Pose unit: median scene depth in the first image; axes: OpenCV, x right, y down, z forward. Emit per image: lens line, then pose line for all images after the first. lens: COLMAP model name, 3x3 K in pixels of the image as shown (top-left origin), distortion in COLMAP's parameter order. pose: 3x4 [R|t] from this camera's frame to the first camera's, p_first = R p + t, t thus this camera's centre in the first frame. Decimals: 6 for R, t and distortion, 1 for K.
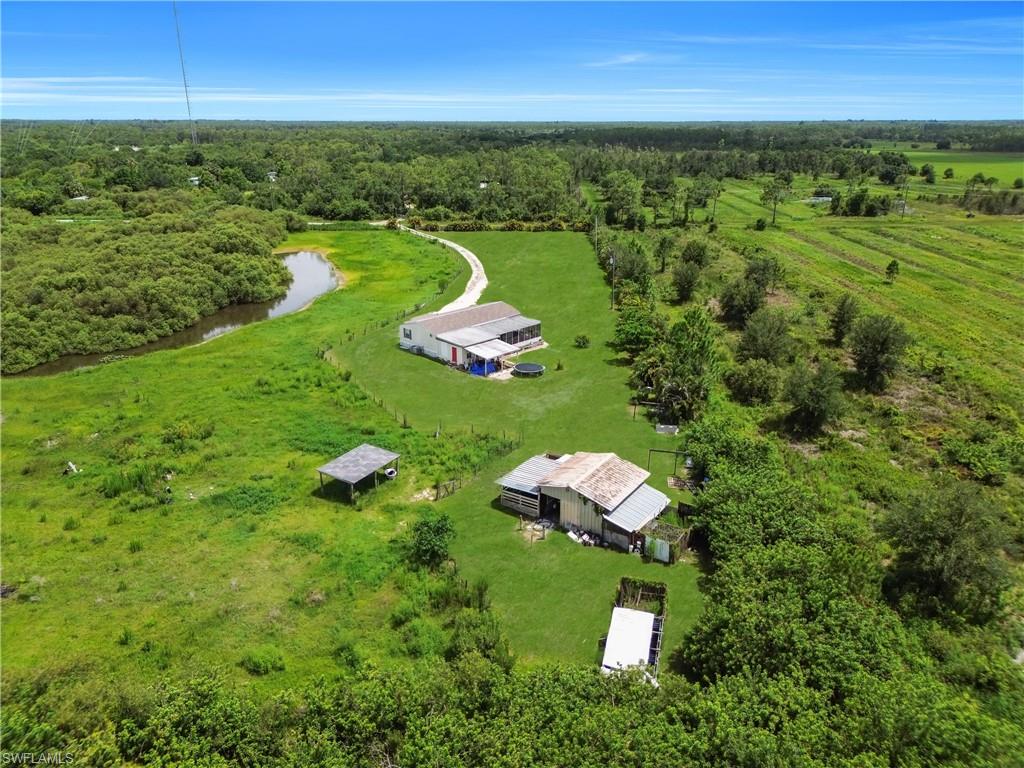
lens RADIAL K [[717.9, 0, 512.0], [0, 717.9, 384.0], [0, 0, 1]] dist [0.070677, -0.080833]
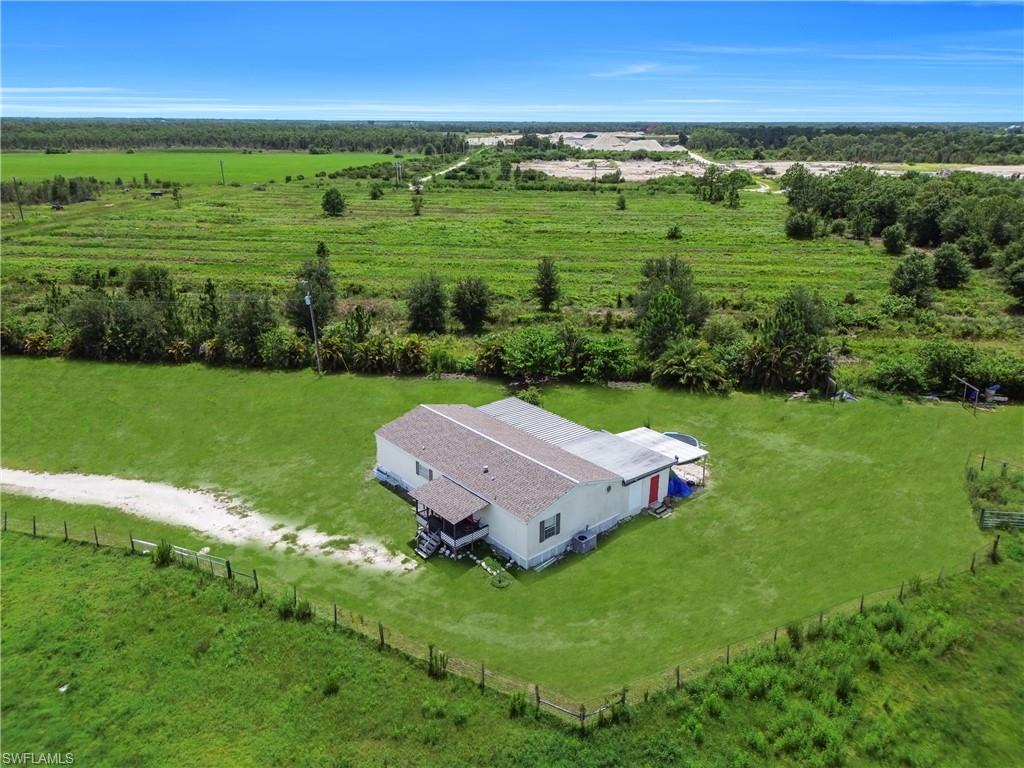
lens RADIAL K [[717.9, 0, 512.0], [0, 717.9, 384.0], [0, 0, 1]] dist [0.070677, -0.080833]
pose [[0.084586, -0.342051, 0.935867, -0.241294], [0.337445, 0.893566, 0.296091, -0.130549], [-0.937537, 0.290758, 0.191007, 0.429292]]
